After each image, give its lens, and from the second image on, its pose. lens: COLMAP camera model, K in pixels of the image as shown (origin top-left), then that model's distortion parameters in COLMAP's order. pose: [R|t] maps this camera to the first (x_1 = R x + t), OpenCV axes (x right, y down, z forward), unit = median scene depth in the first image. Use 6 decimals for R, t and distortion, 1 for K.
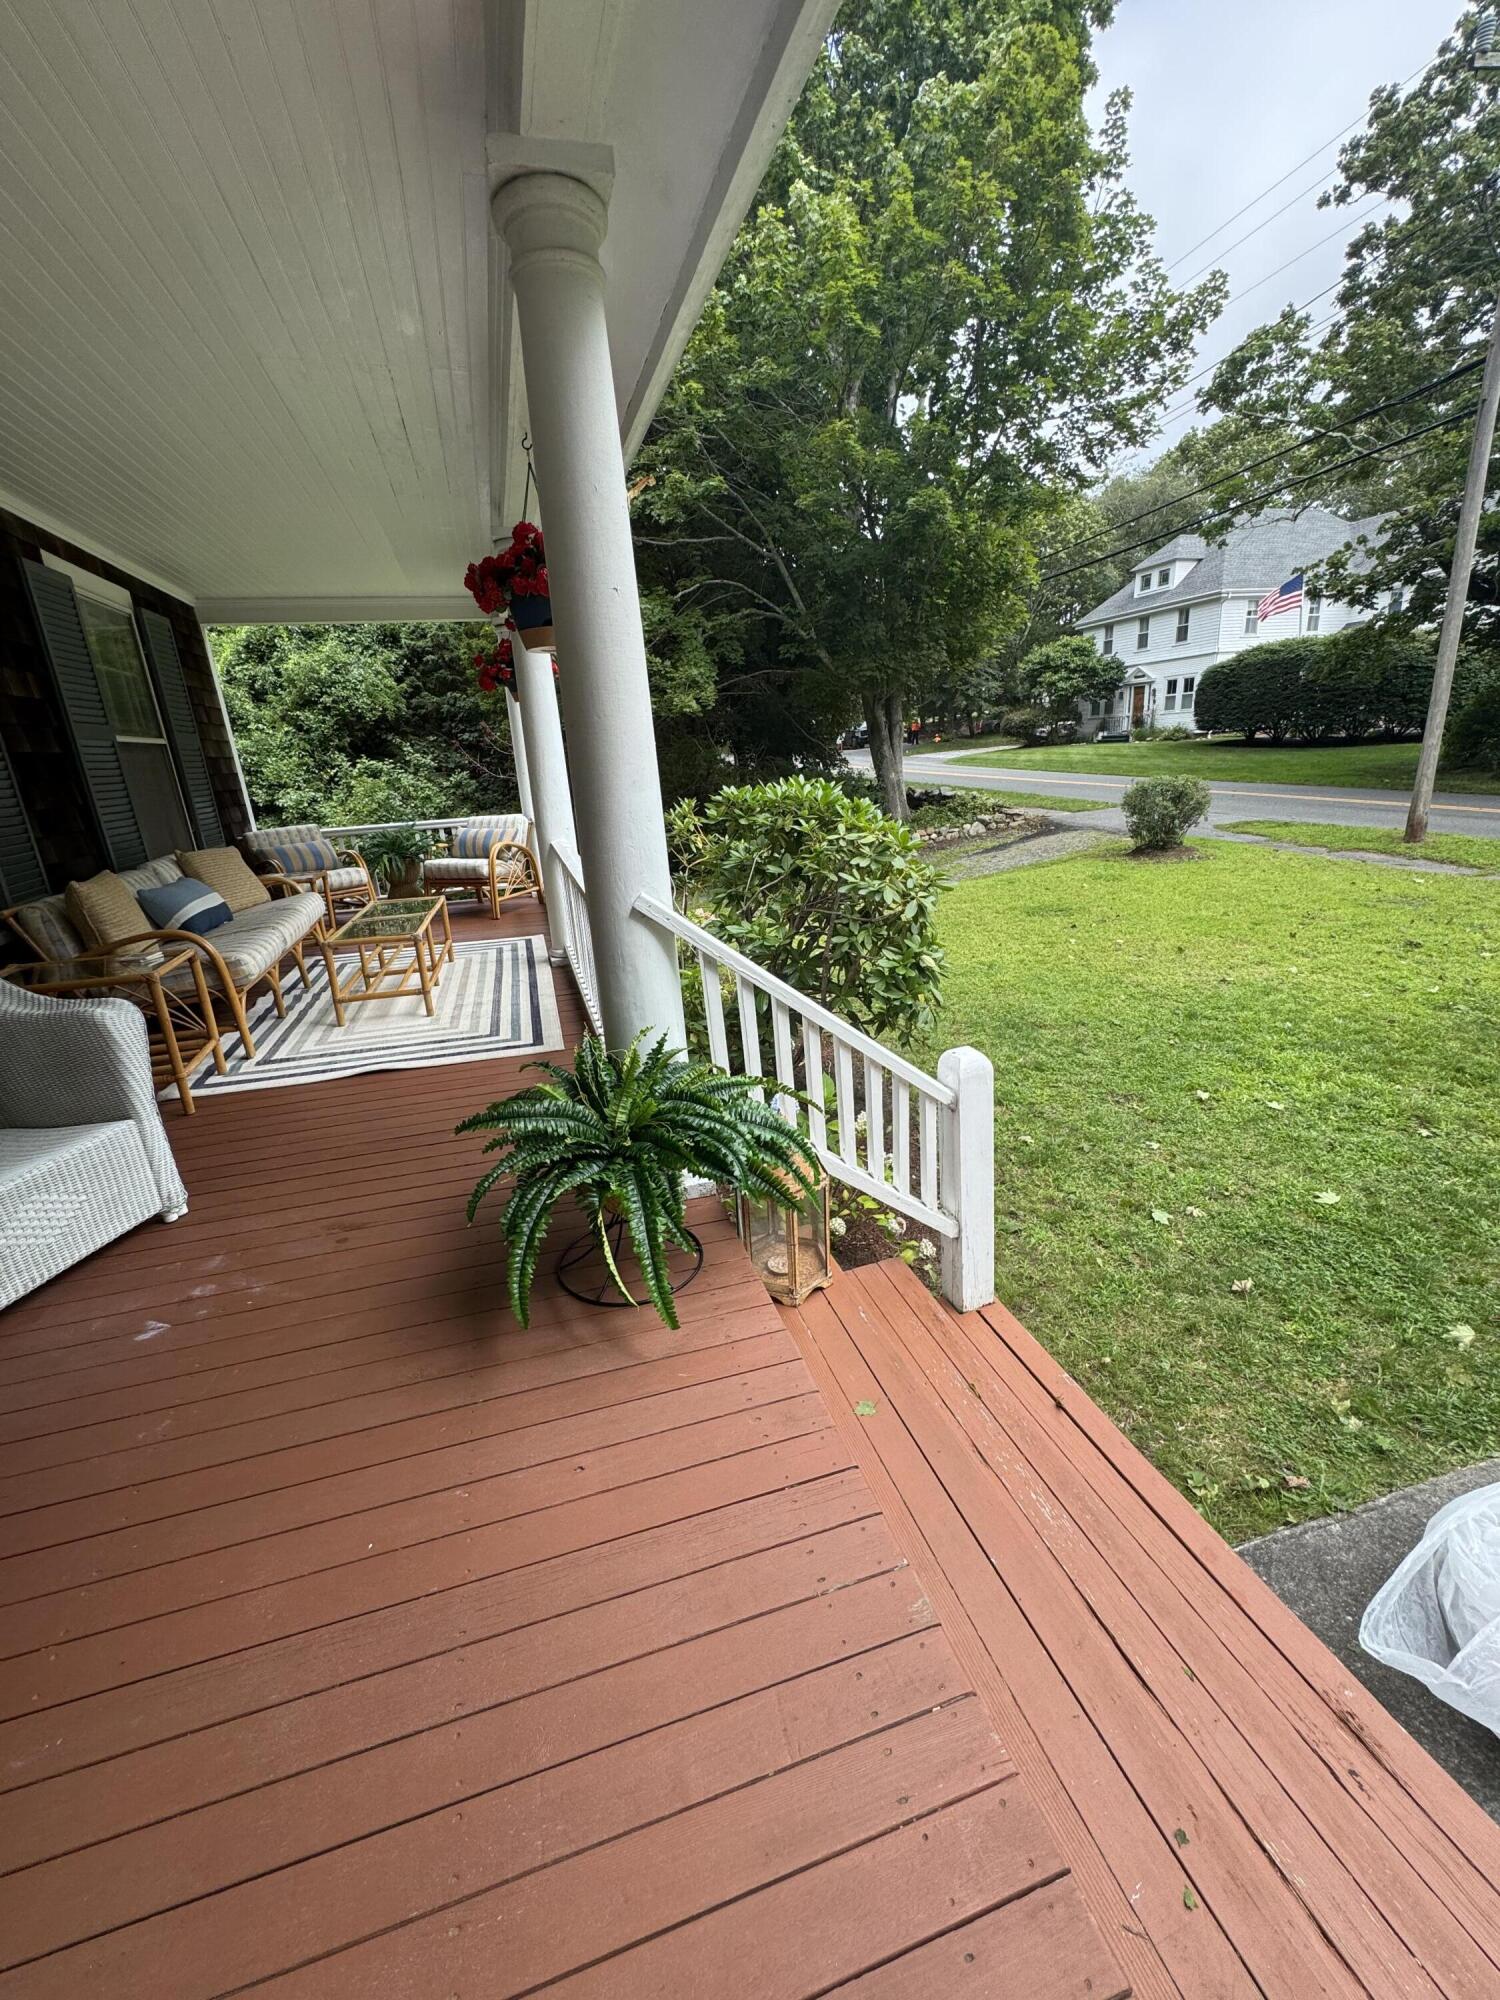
lens RADIAL K [[797.6, 0, 747.0], [0, 797.6, 1001.8], [0, 0, 1]] dist [-0.002854, 0.000434]
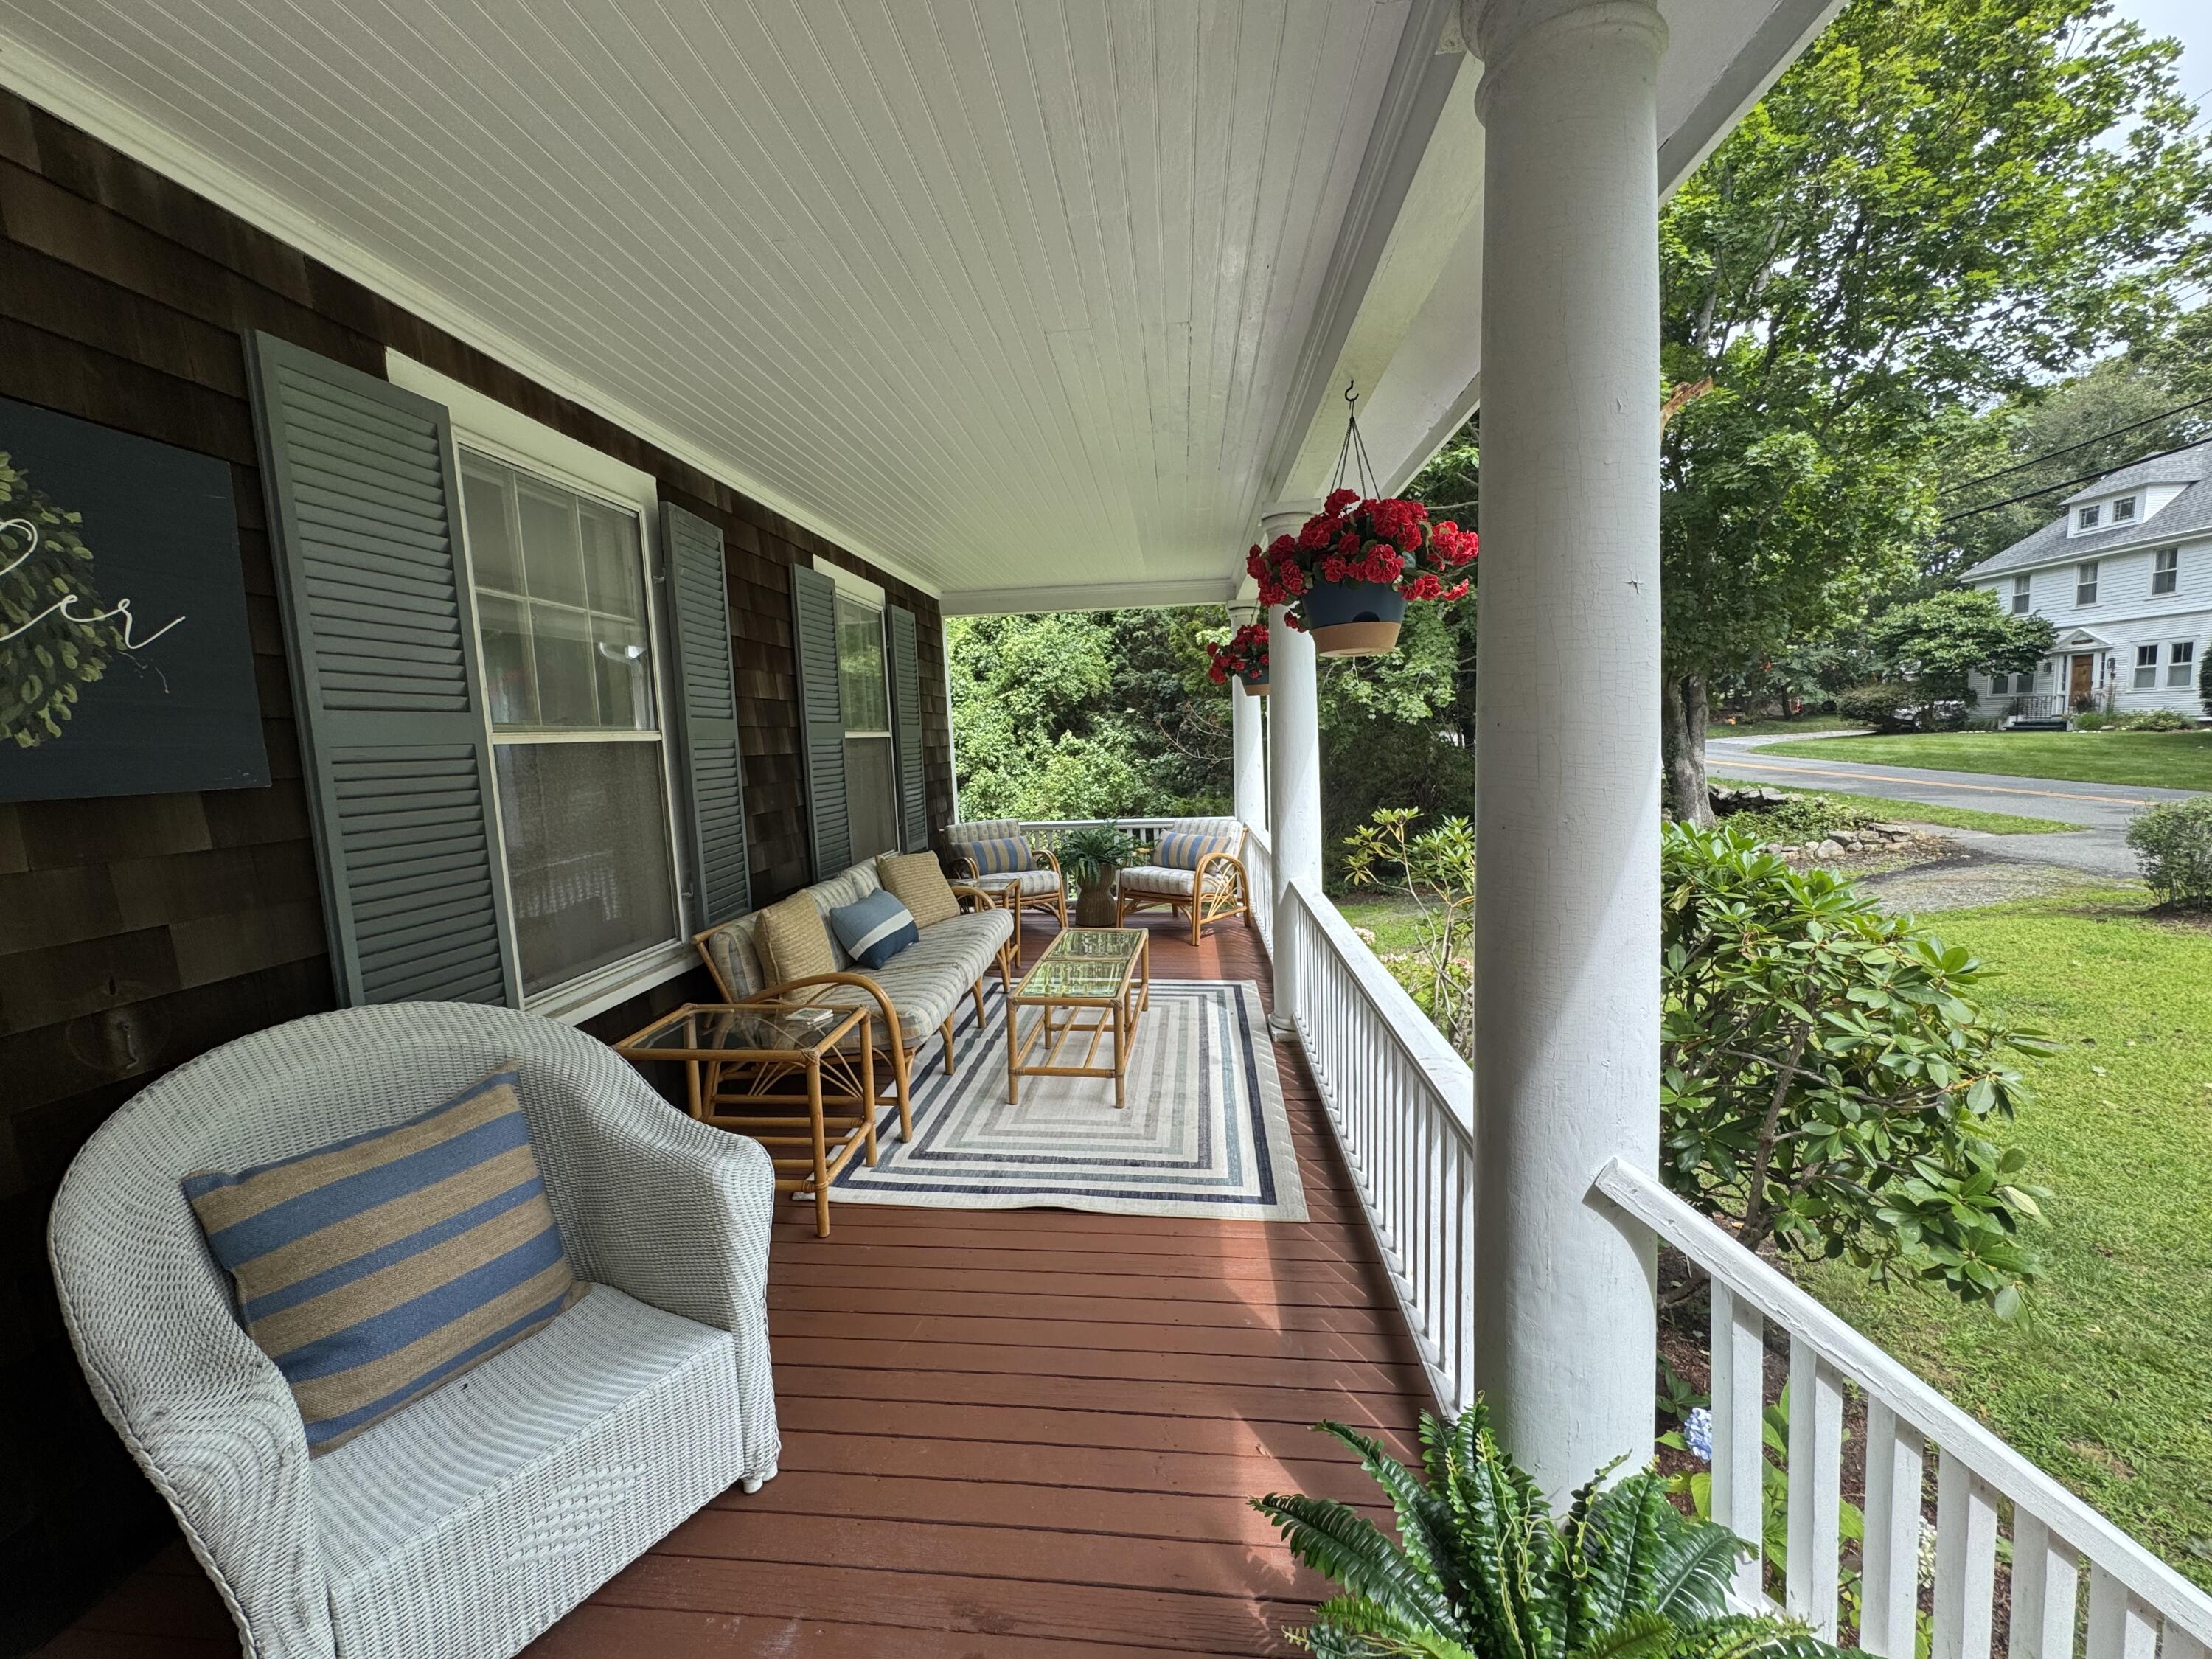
lens RADIAL K [[882.1, 0, 1106.2], [0, 882.1, 832.1], [0, 0, 1]] dist [-0.002854, 0.000434]
pose [[0.928421, 0.065406, -0.365728, -0.072379], [-0.130055, 0.979314, -0.155015, -0.063266], [0.348023, 0.191484, 0.917722, 0.108329]]
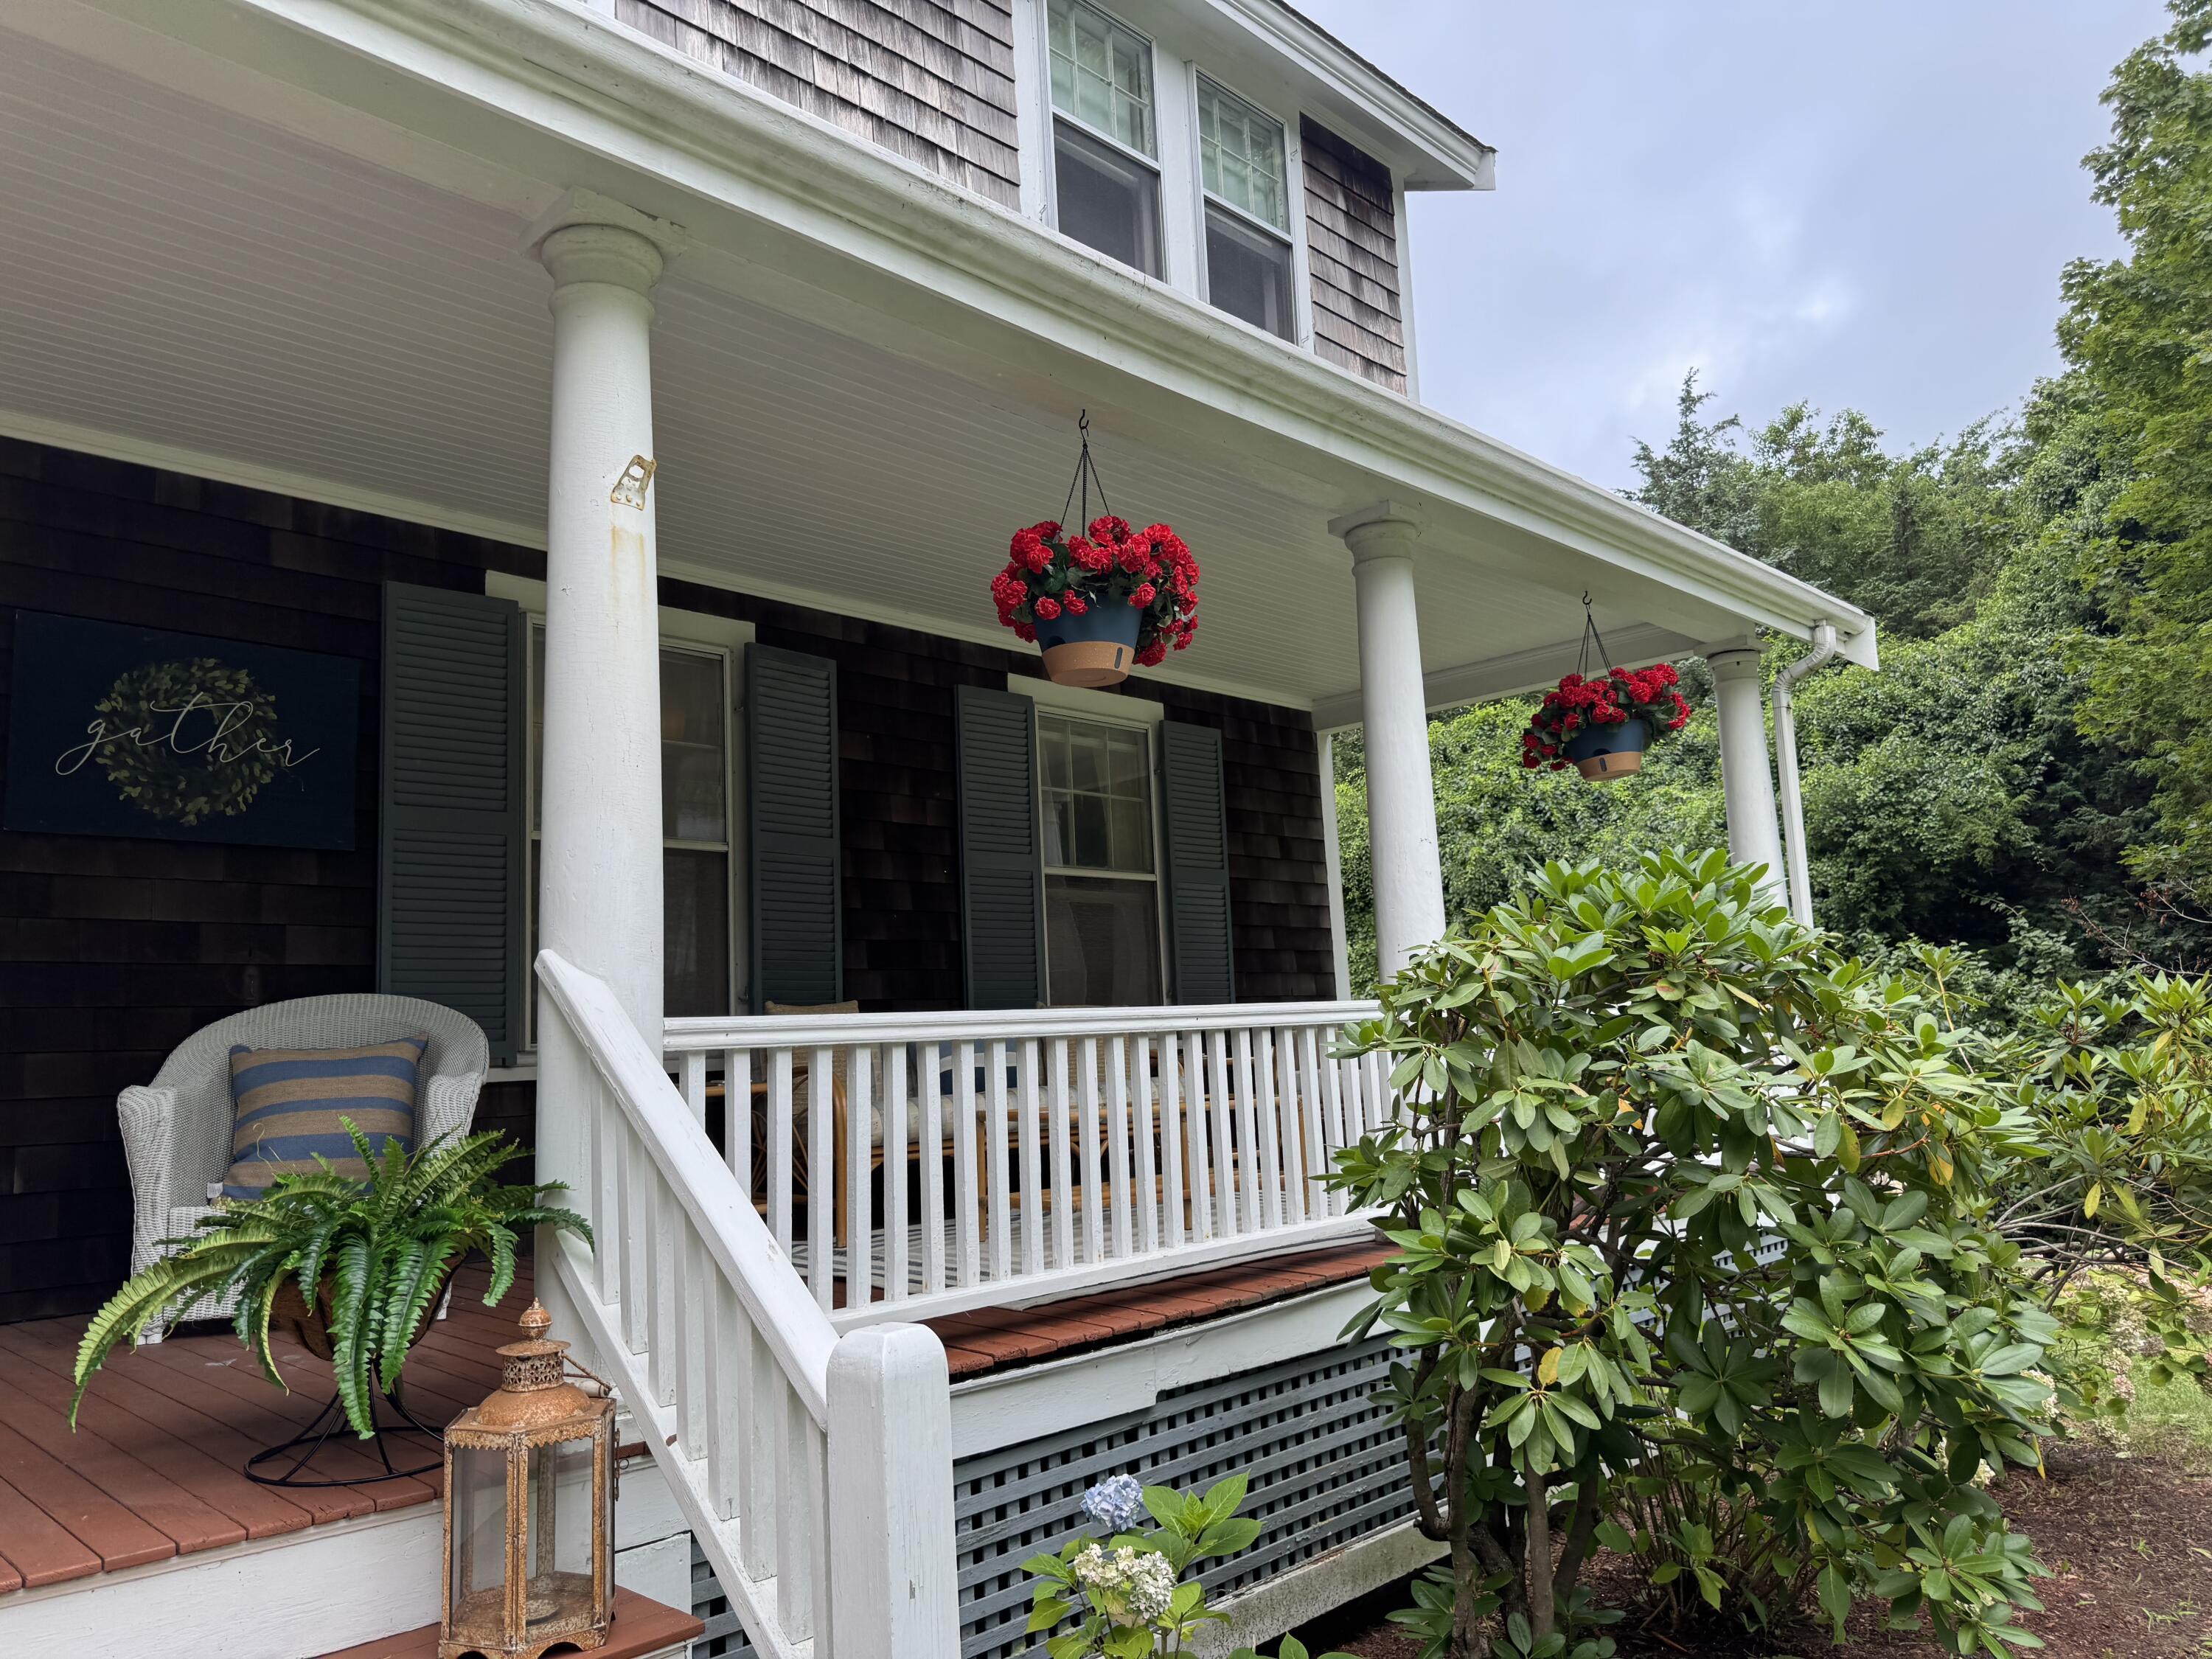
lens RADIAL K [[1574.6, 0, 1097.2], [0, 1574.6, 834.4], [0, 0, 1]] dist [0.002521, -0.001057]
pose [[0.475187, -0.086639, -0.875609, 0.425629], [-0.249349, 0.941085, -0.228437, -0.008692], [0.843814, 0.326883, 0.425588, 0.237668]]
